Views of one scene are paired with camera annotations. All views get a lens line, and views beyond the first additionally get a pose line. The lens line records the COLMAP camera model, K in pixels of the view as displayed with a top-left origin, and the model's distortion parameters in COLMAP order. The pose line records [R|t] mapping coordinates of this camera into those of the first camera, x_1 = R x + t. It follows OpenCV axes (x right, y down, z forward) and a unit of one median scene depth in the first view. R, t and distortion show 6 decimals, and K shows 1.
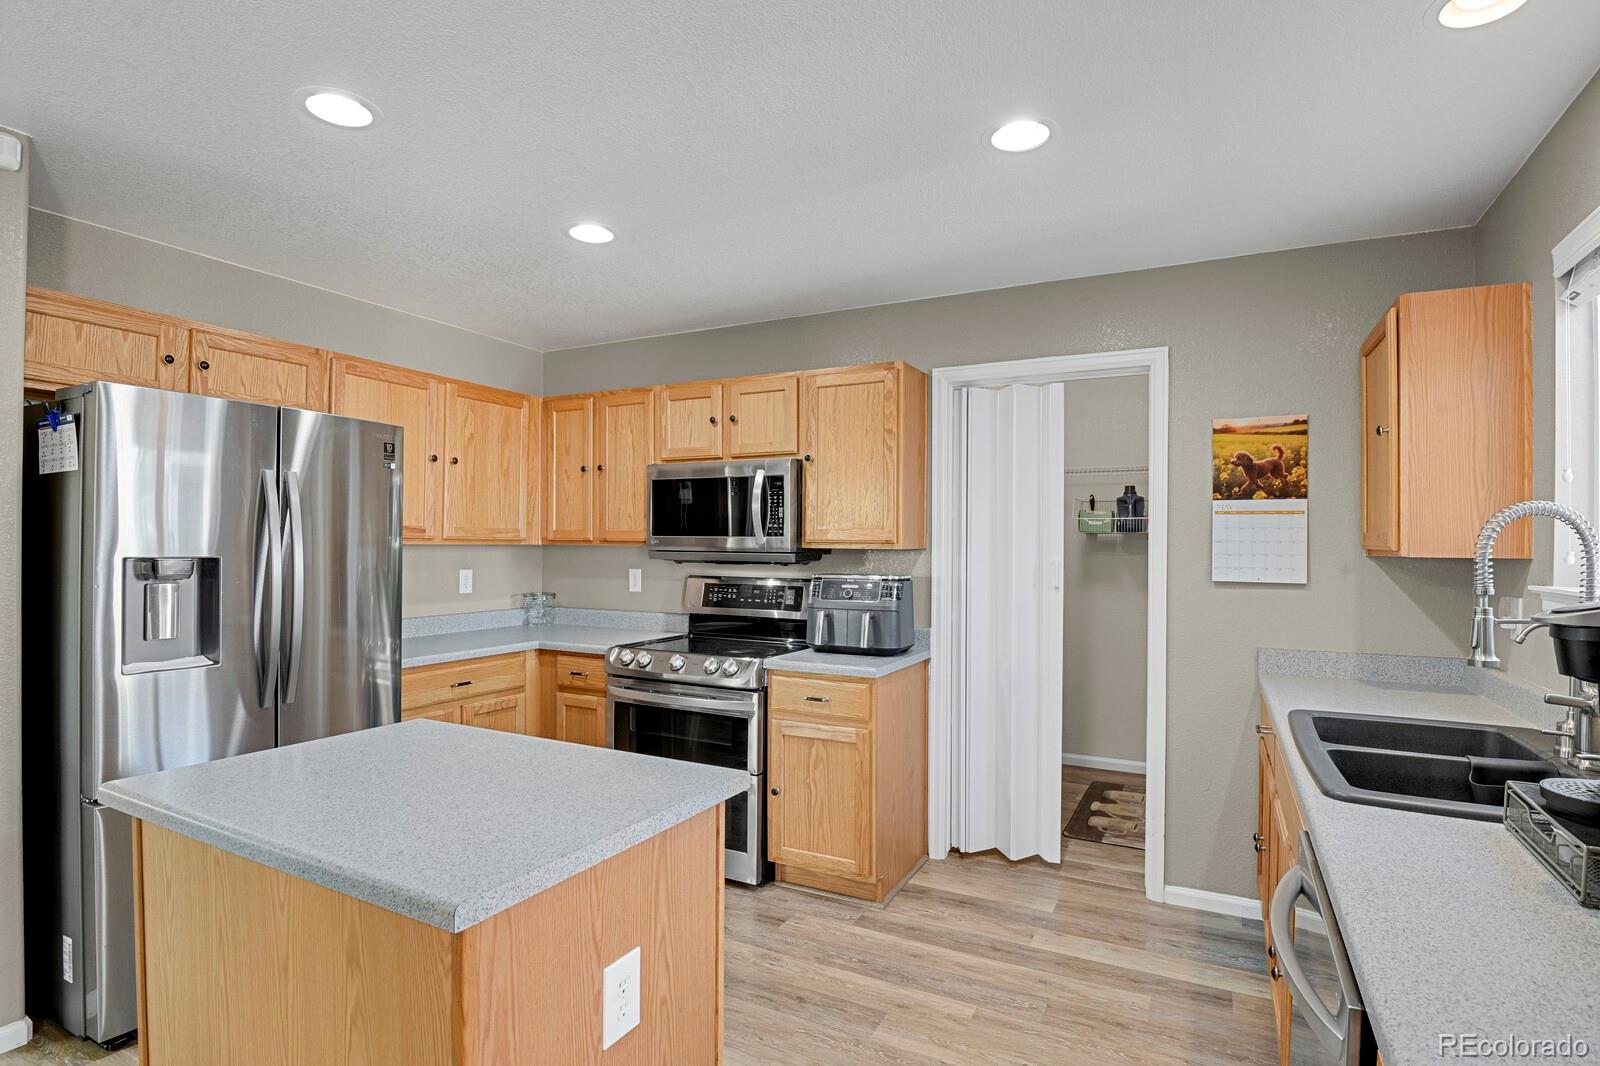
lens RADIAL K [[782.5, 0, 804.2], [0, 782.5, 541.3], [0, 0, 1]] dist [-0.024030, -0.002813]
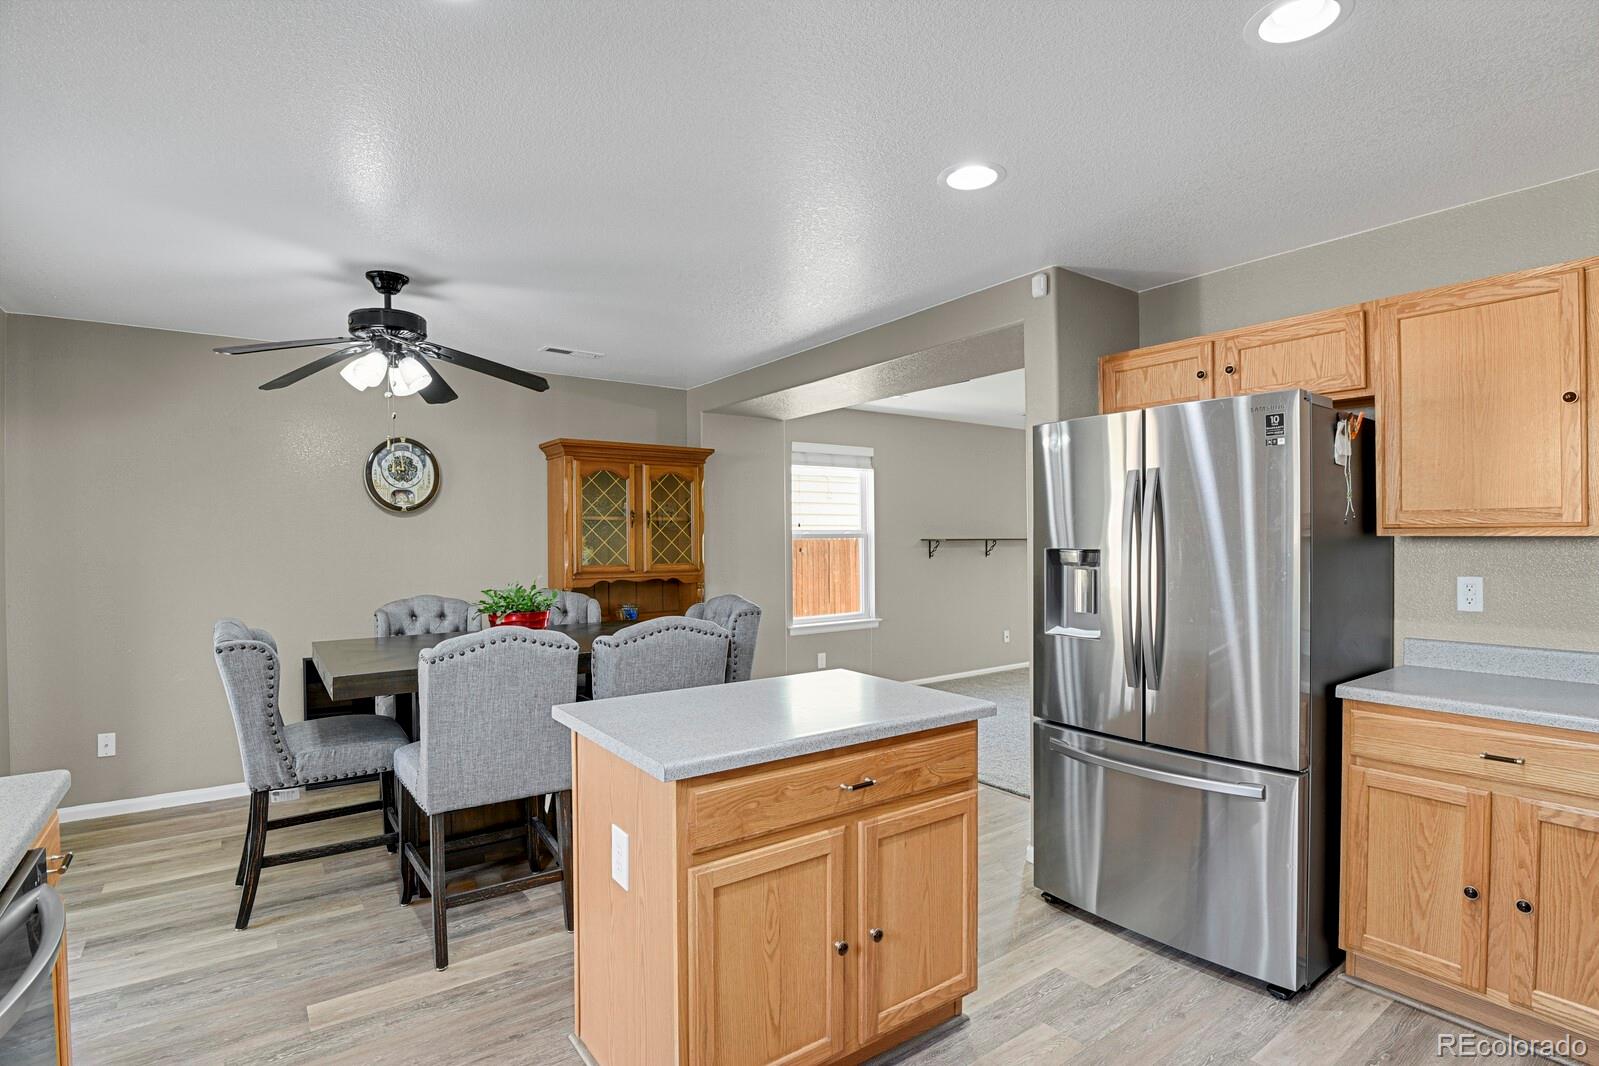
lens RADIAL K [[782.0, 0, 803.7], [0, 782.0, 541.3], [0, 0, 1]] dist [-0.024030, -0.002813]
pose [[-0.441266, -0.000049, -0.897376, 0.352182], [0.006855, 0.999971, -0.003425, 0.006444], [0.897350, -0.007663, -0.441253, 0.753308]]
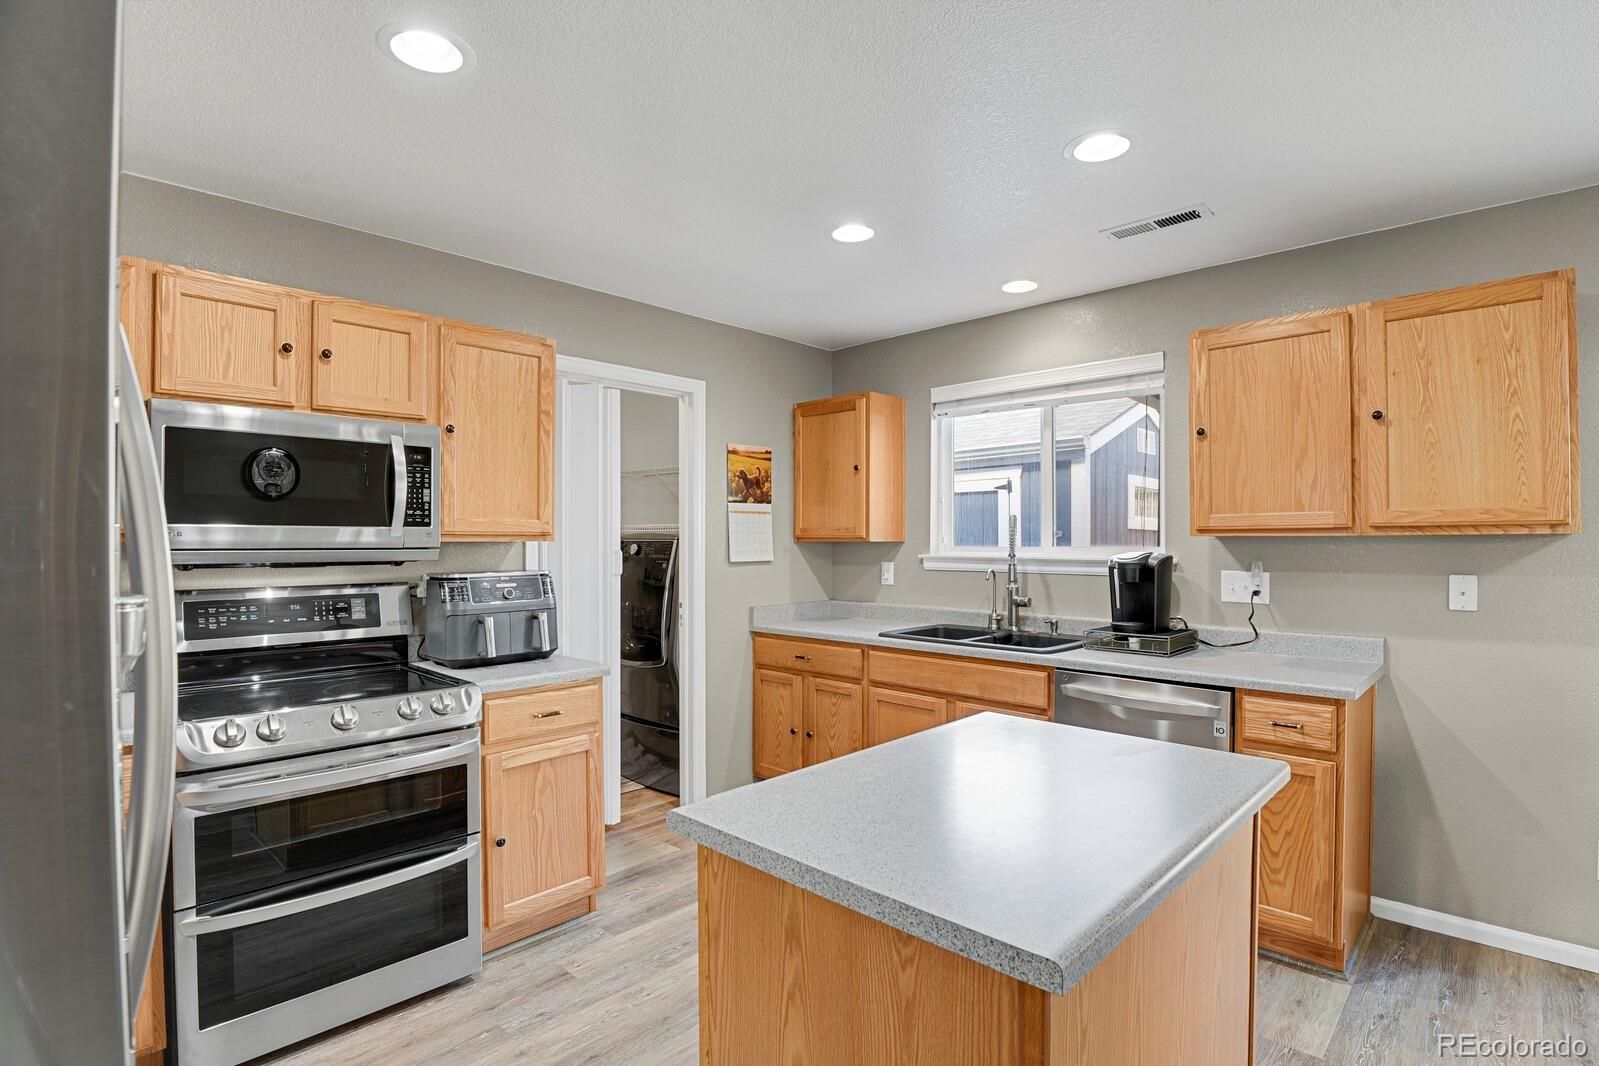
lens RADIAL K [[782.0, 0, 803.7], [0, 782.0, 541.3], [0, 0, 1]] dist [-0.024030, -0.002813]
pose [[0.275752, -0.011642, 0.961158, -0.659353], [0.000661, 0.999929, 0.011922, -0.000809], [-0.961229, -0.002652, 0.275740, 0.435608]]
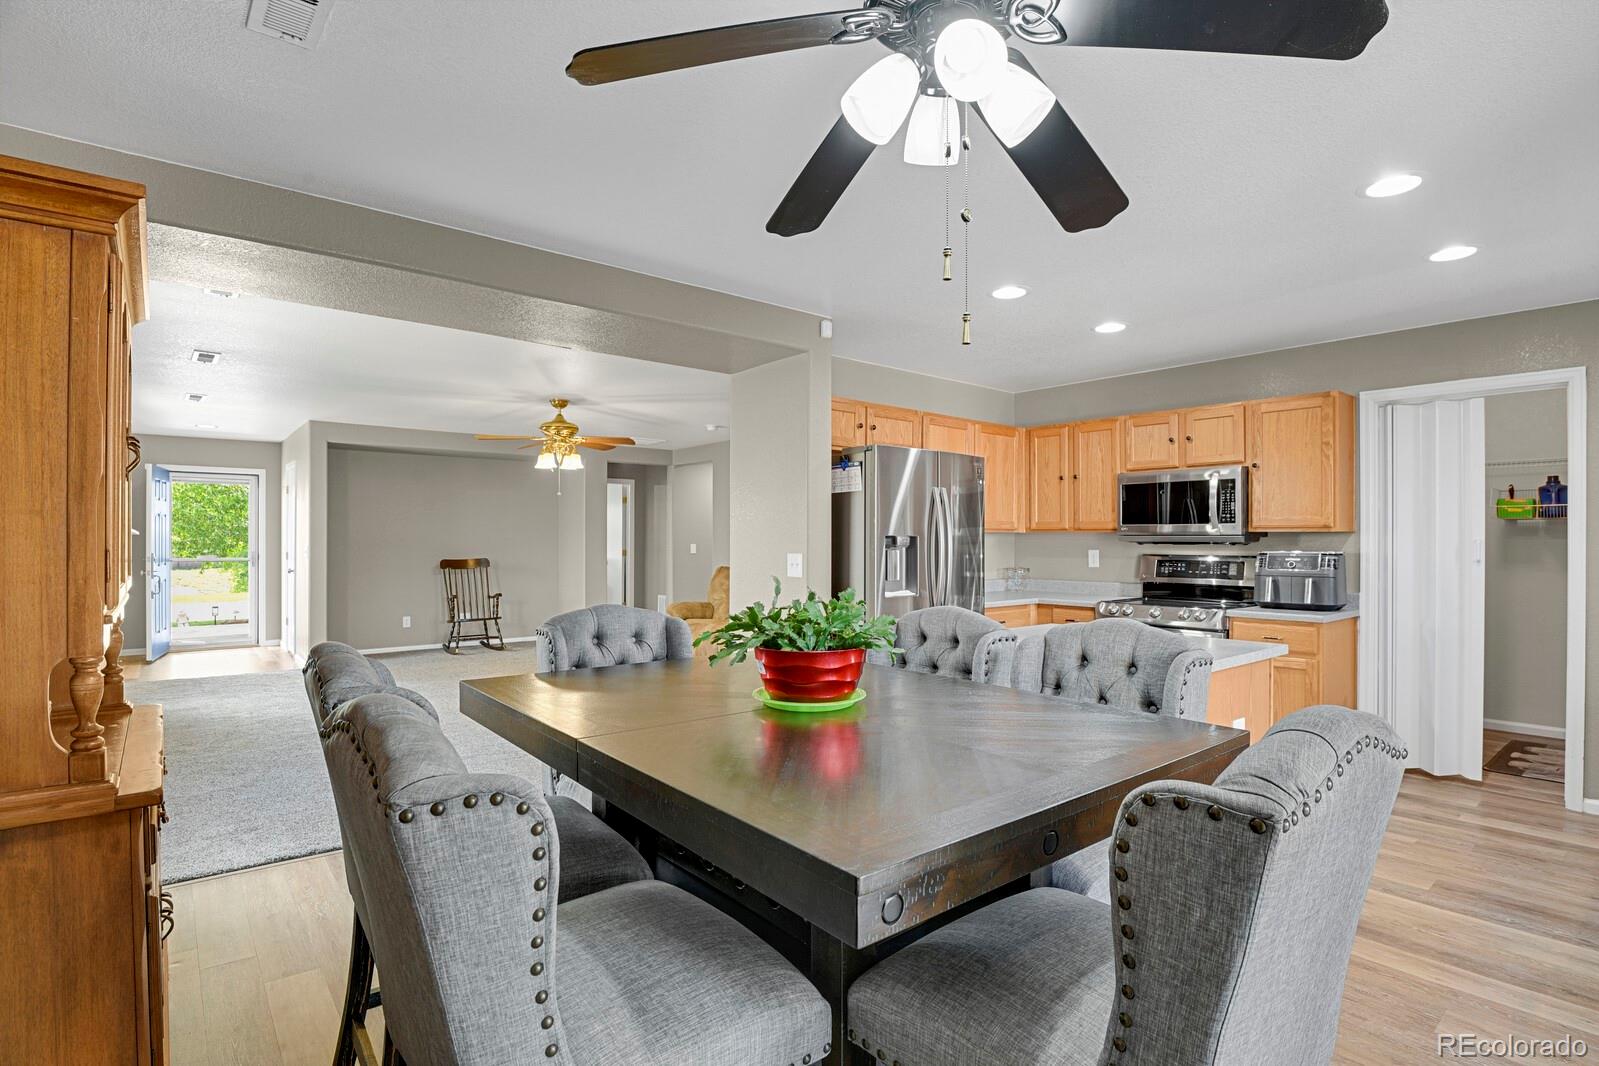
lens RADIAL K [[782.0, 0, 803.7], [0, 782.0, 541.3], [0, 0, 1]] dist [-0.024030, -0.002813]
pose [[0.924710, -0.004702, -0.380643, -0.207730], [0.005888, 0.999981, 0.001950, 0.018101], [0.380626, -0.004045, 0.924720, -0.544611]]
